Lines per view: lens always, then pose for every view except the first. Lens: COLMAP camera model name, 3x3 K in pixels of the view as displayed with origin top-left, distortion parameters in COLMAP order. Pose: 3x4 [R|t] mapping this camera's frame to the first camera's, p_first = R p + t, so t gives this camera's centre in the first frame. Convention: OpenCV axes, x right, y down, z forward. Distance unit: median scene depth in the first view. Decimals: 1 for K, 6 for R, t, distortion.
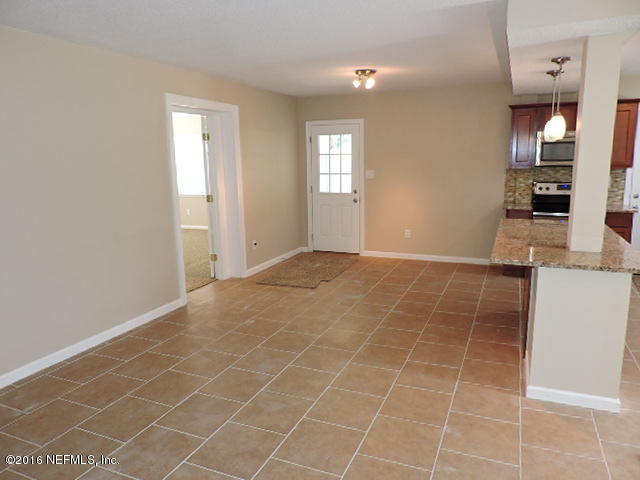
lens RADIAL K [[456.0, 0, 320.3], [0, 456.0, 240.6], [0, 0, 1]] dist [-0.020642, -0.000872]
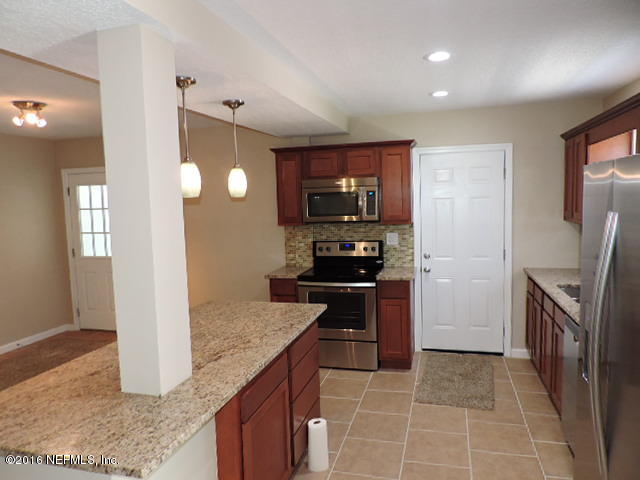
lens RADIAL K [[456.0, 0, 320.4], [0, 456.0, 243.2], [0, 0, 1]] dist [-0.020642, -0.000872]
pose [[0.990295, -0.025638, 0.136594, 0.382016], [0.037442, 0.995715, -0.084561, -0.057478], [-0.133840, 0.088854, 0.987012, 0.198138]]
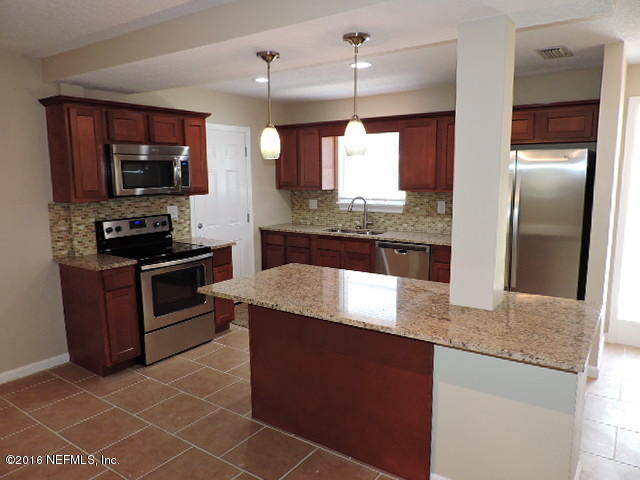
lens RADIAL K [[456.0, 0, 319.5], [0, 456.0, 239.5], [0, 0, 1]] dist [-0.020642, -0.000872]
pose [[0.205980, -0.129383, 0.969965, -0.101089], [0.182176, 0.978962, 0.091897, -0.108301], [-0.961449, 0.157776, 0.225217, 0.568513]]
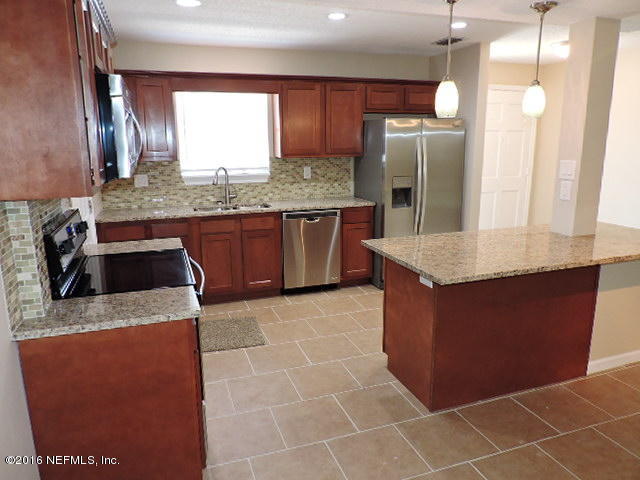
lens RADIAL K [[456.0, 0, 315.4], [0, 456.0, 238.8], [0, 0, 1]] dist [-0.020642, -0.000872]
pose [[-0.670983, -0.138072, 0.728504, 0.121775], [0.154307, 0.934995, 0.319332, -0.204483], [-0.725239, 0.326680, -0.606060, 1.087599]]
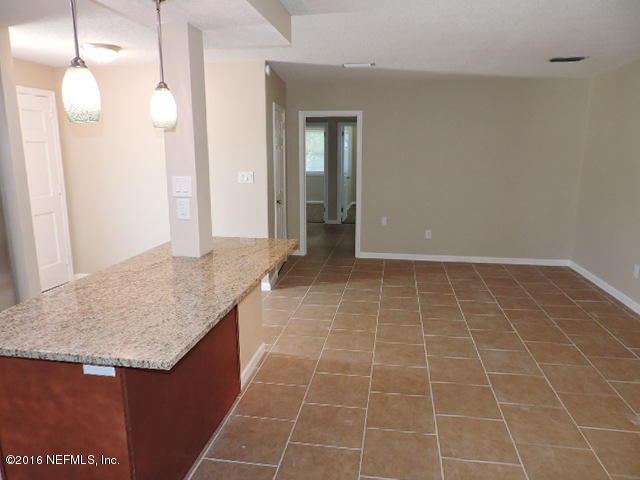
lens RADIAL K [[456.0, 0, 321.6], [0, 456.0, 239.6], [0, 0, 1]] dist [-0.020642, -0.000872]
pose [[-0.969772, 0.061456, -0.236148, 0.290958], [-0.031046, 0.928825, 0.369216, -0.196005], [0.242030, 0.365386, -0.898840, 1.019106]]
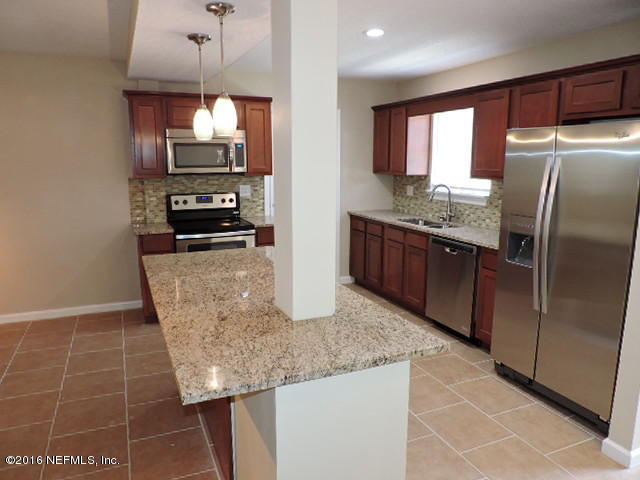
lens RADIAL K [[456.0, 0, 320.6], [0, 456.0, 238.4], [0, 0, 1]] dist [-0.020642, -0.000872]
pose [[0.679629, -0.109943, 0.725271, 0.081004], [0.120027, 0.992047, 0.037911, -0.054759], [-0.723670, 0.061287, 0.687419, 0.292389]]
